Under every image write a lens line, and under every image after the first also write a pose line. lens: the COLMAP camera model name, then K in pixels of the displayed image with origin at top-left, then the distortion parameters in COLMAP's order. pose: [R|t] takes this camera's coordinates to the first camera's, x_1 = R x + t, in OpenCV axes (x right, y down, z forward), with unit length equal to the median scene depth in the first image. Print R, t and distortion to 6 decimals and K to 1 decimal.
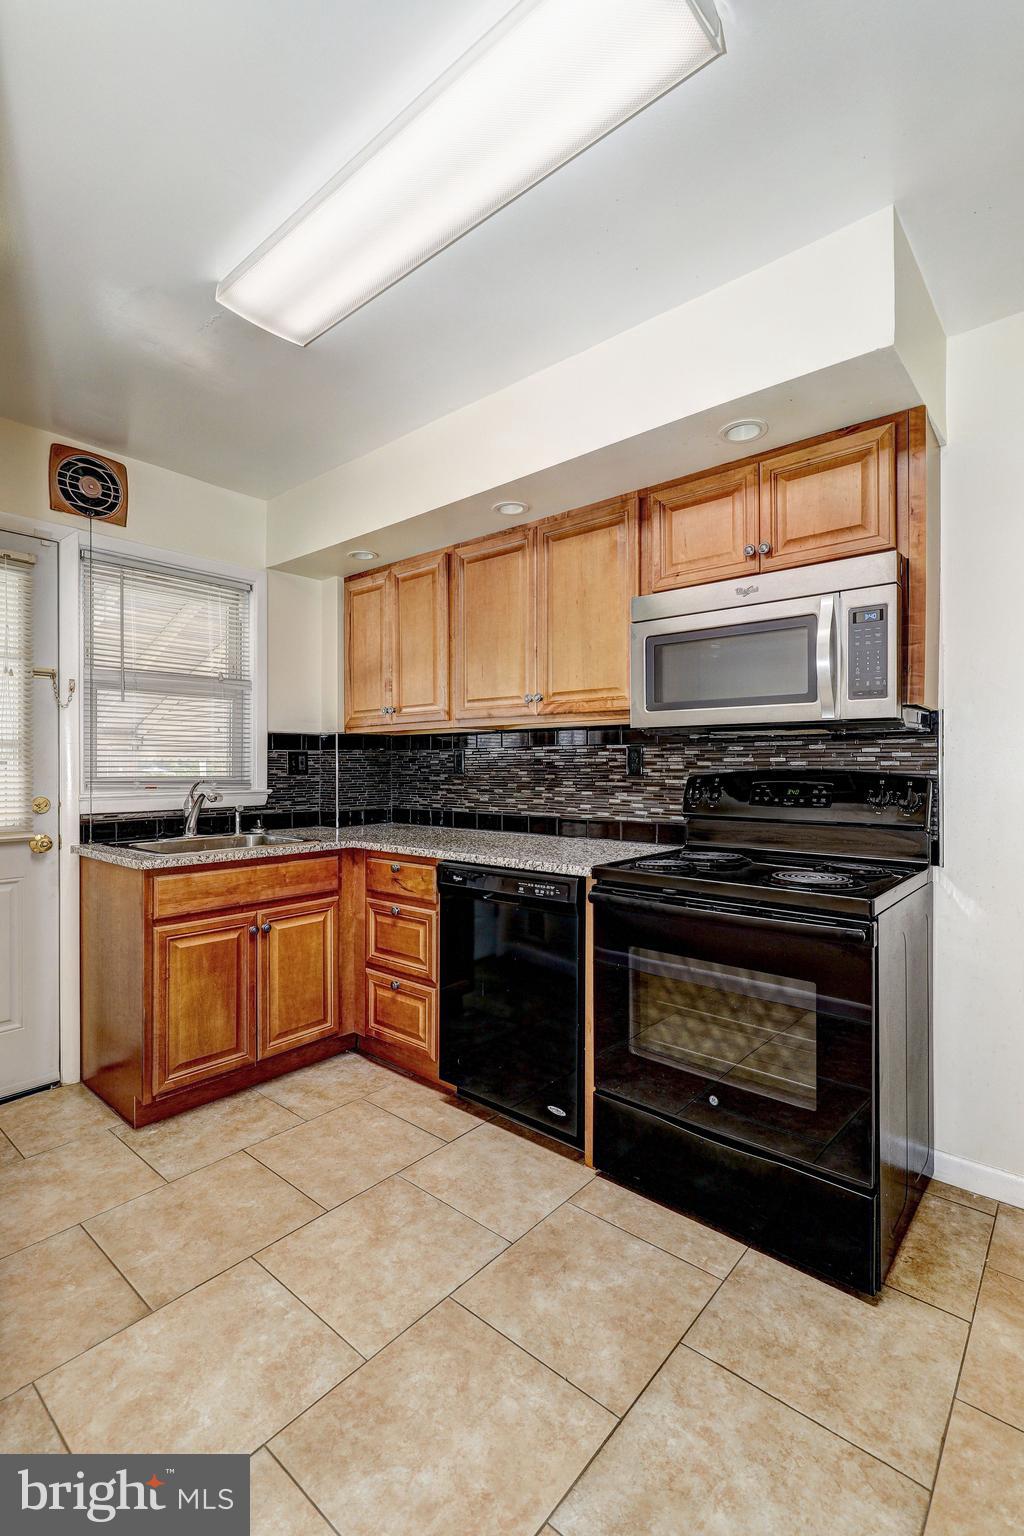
lens RADIAL K [[691.3, 0, 507.7], [0, 691.3, 766.8], [0, 0, 1]] dist [-0.000036, 0.000284]
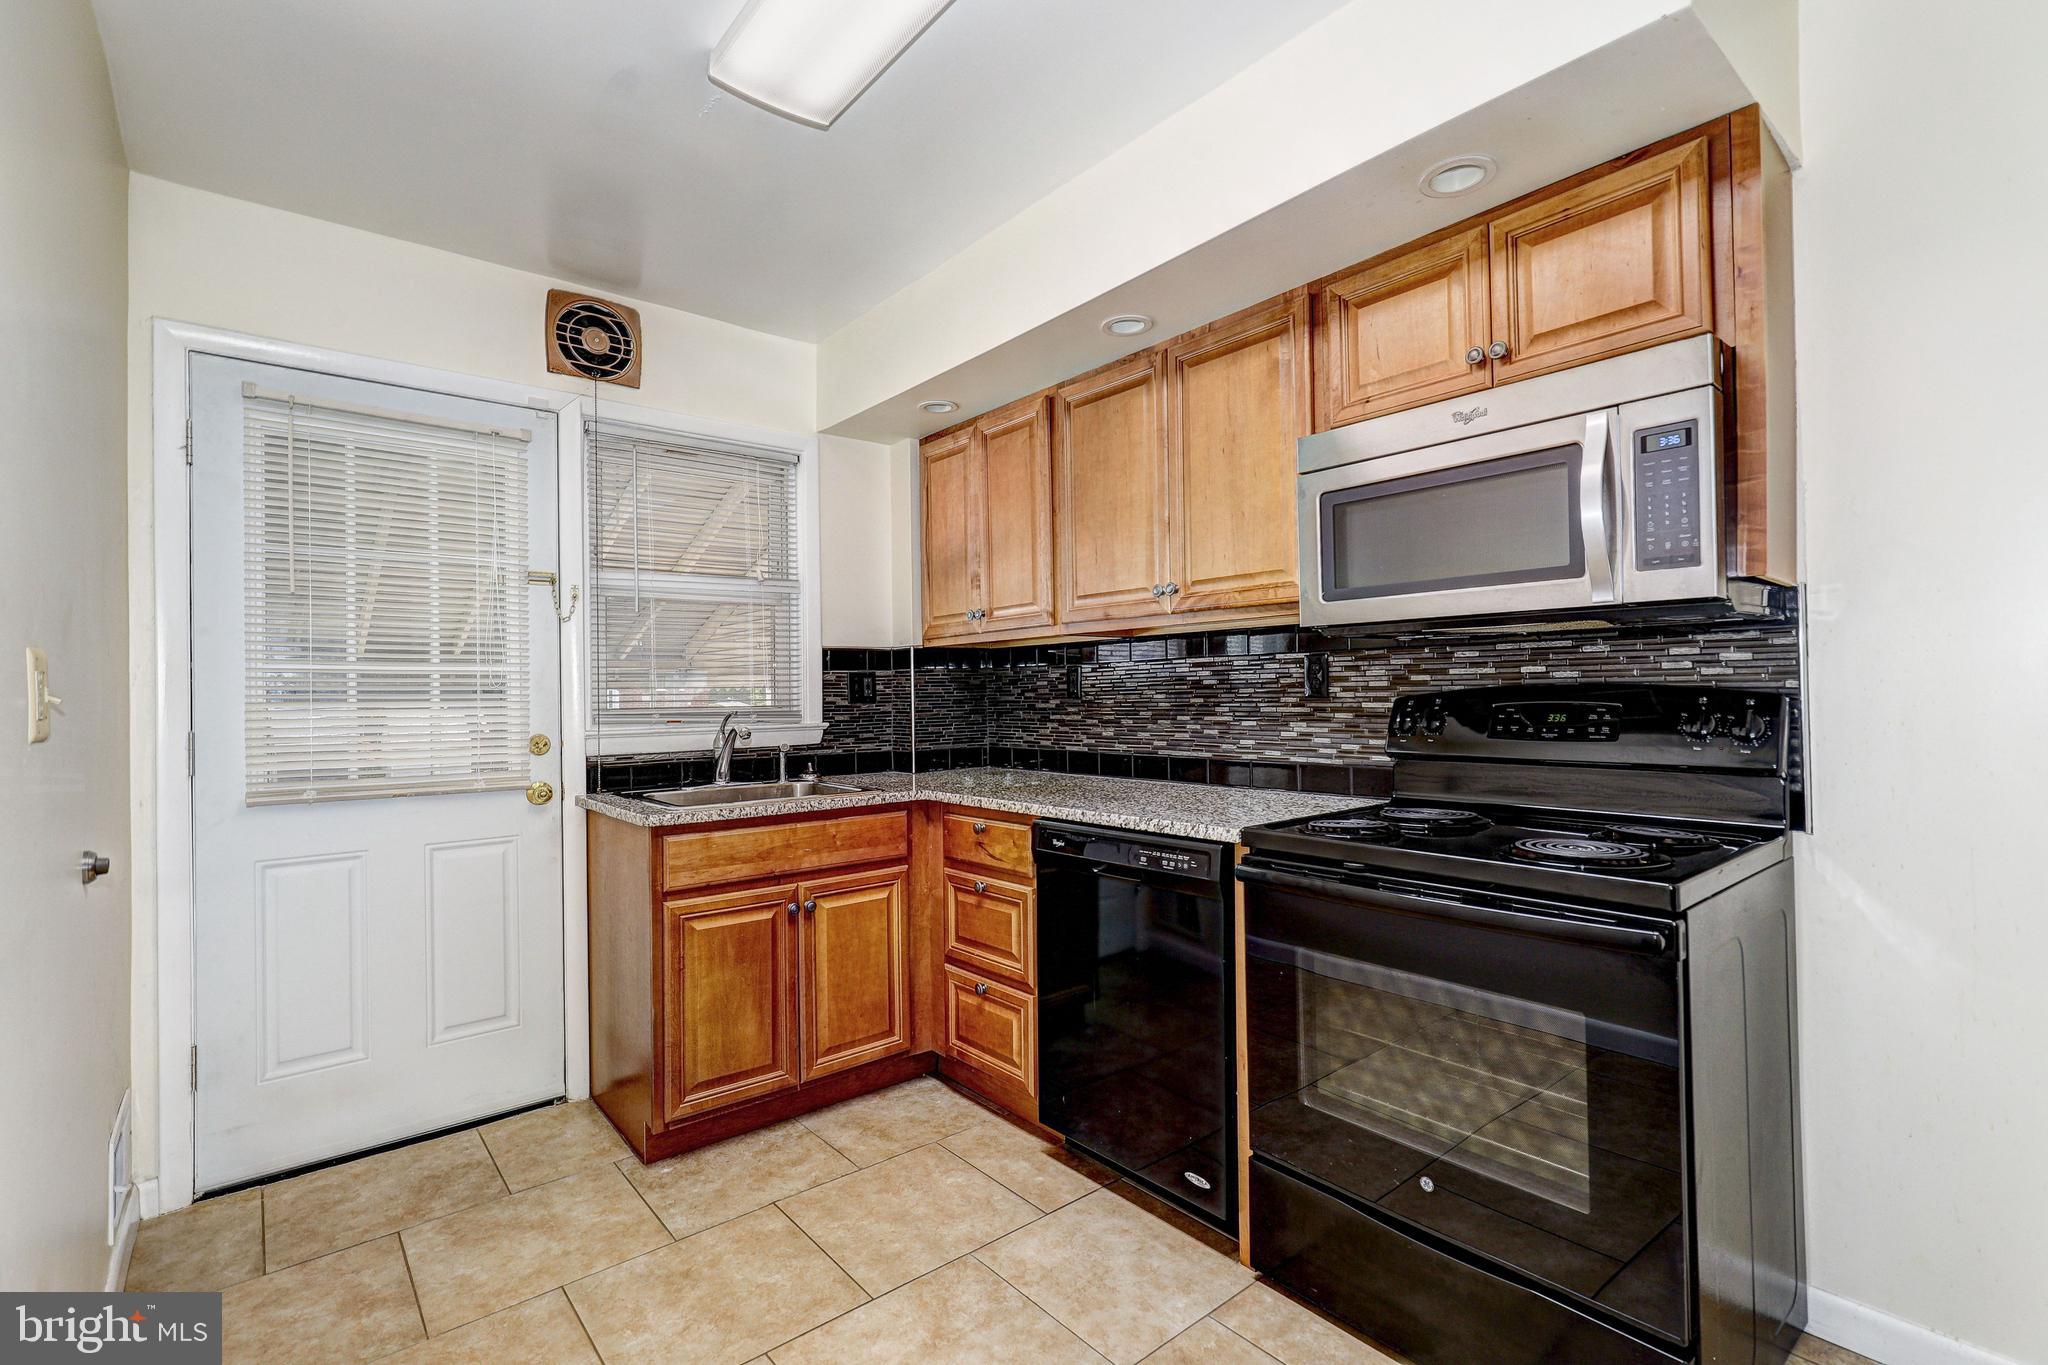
lens RADIAL K [[921.7, 0, 1031.4], [0, 921.7, 684.1], [0, 0, 1]] dist [-0.000036, 0.000284]
pose [[0.987185, -0.015635, -0.158814, 0.052589], [0.013981, 0.999836, -0.011526, 0.006801], [0.158968, 0.009158, 0.987241, 0.047492]]
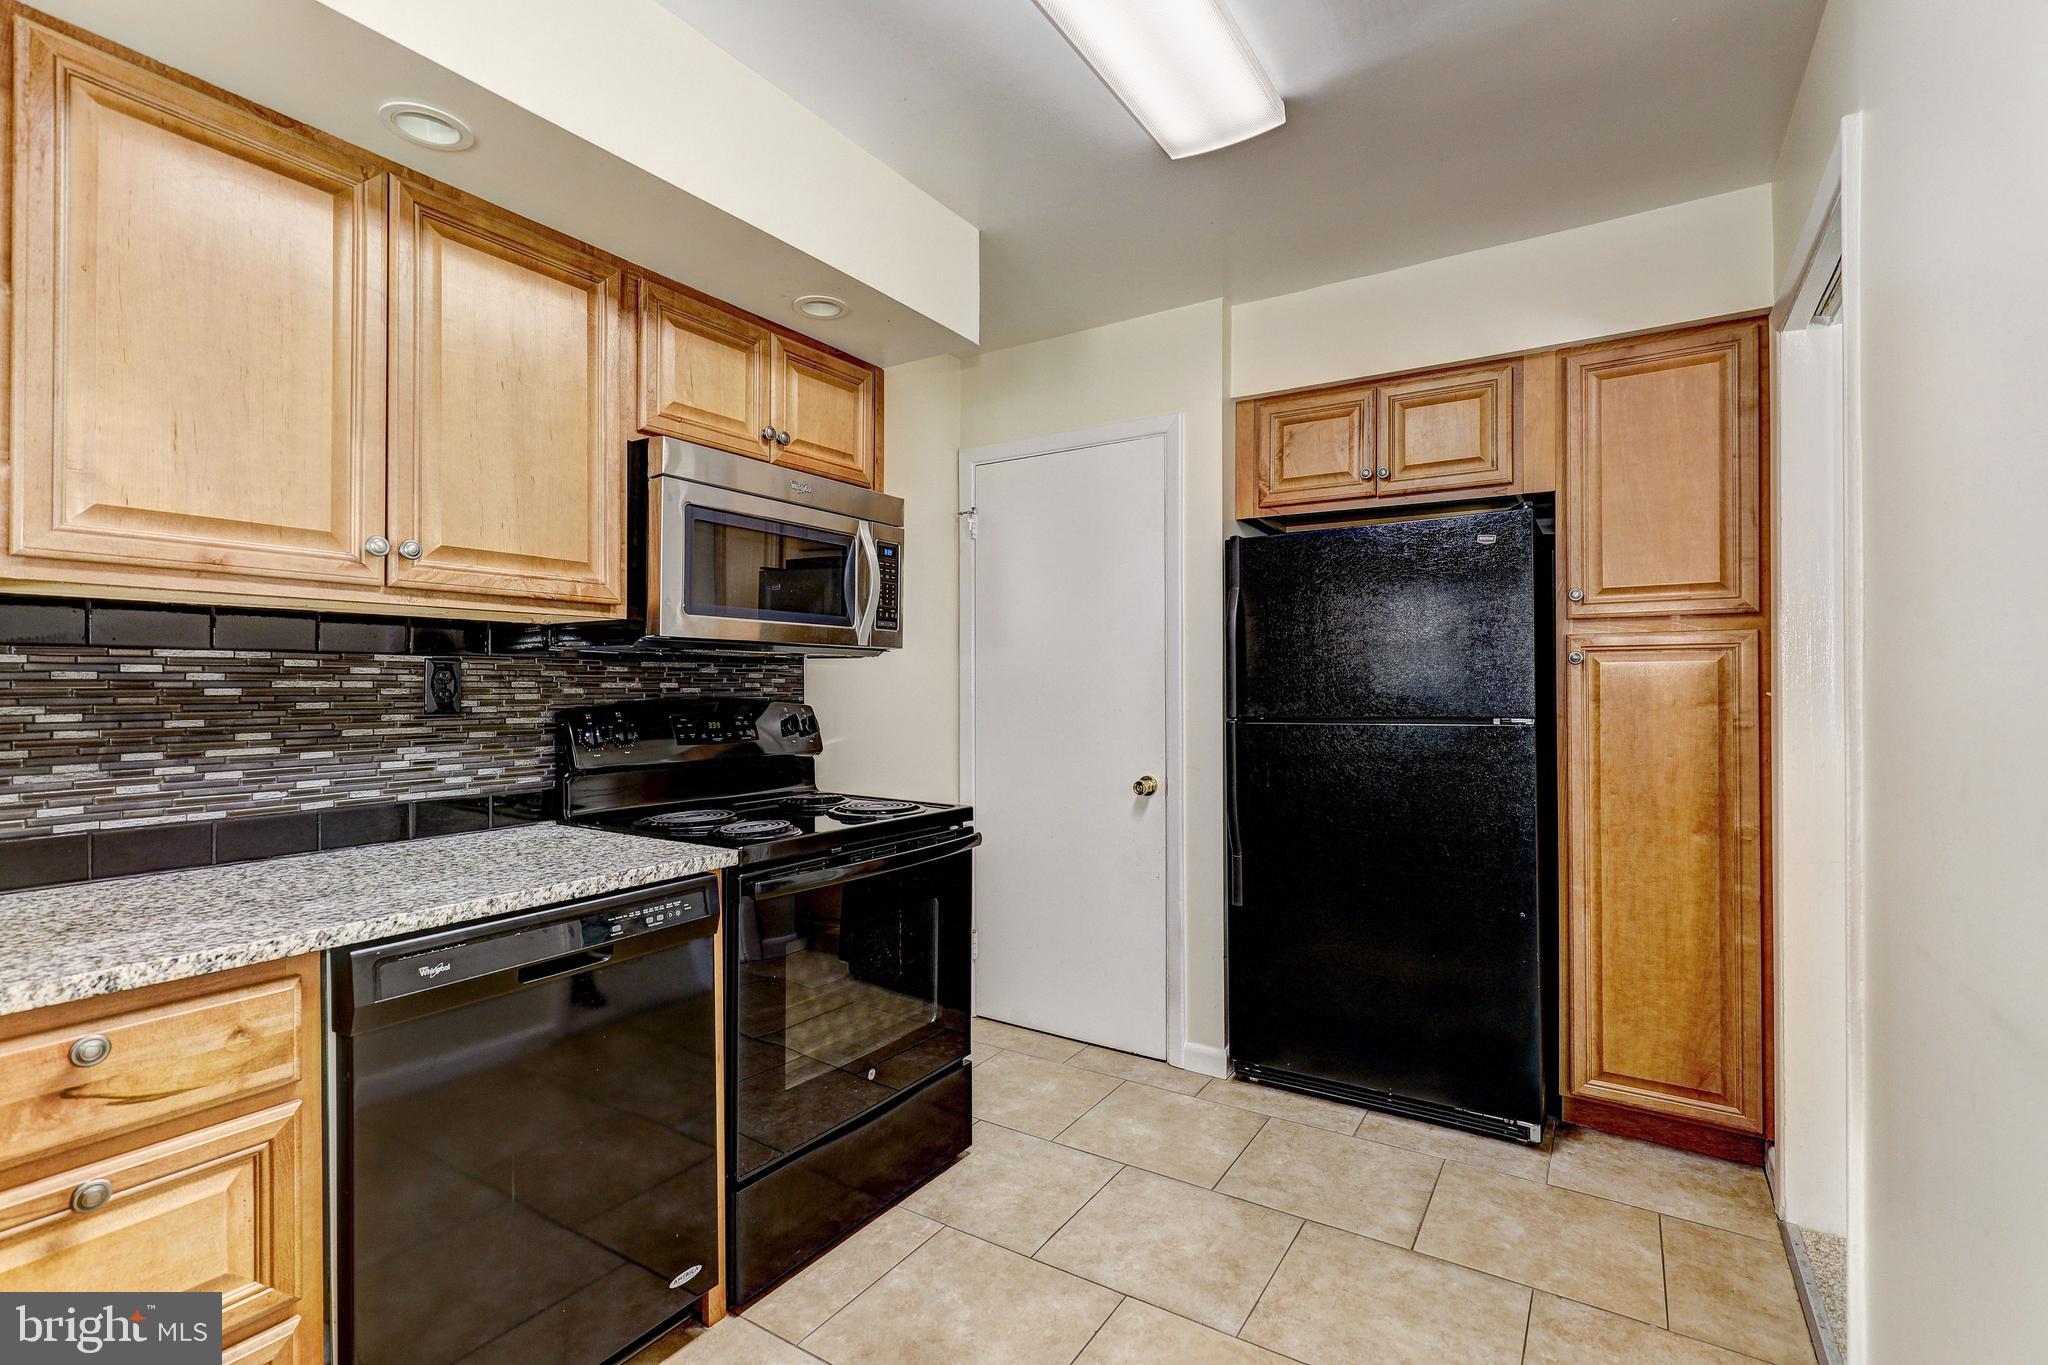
lens RADIAL K [[921.7, 0, 1031.4], [0, 921.7, 684.1], [0, 0, 1]] dist [-0.000036, 0.000284]
pose [[-0.139373, 0.003276, 0.990234, -0.653112], [0.003948, 0.999988, -0.002752, -0.006977], [-0.990232, 0.003526, -0.139385, 0.701847]]
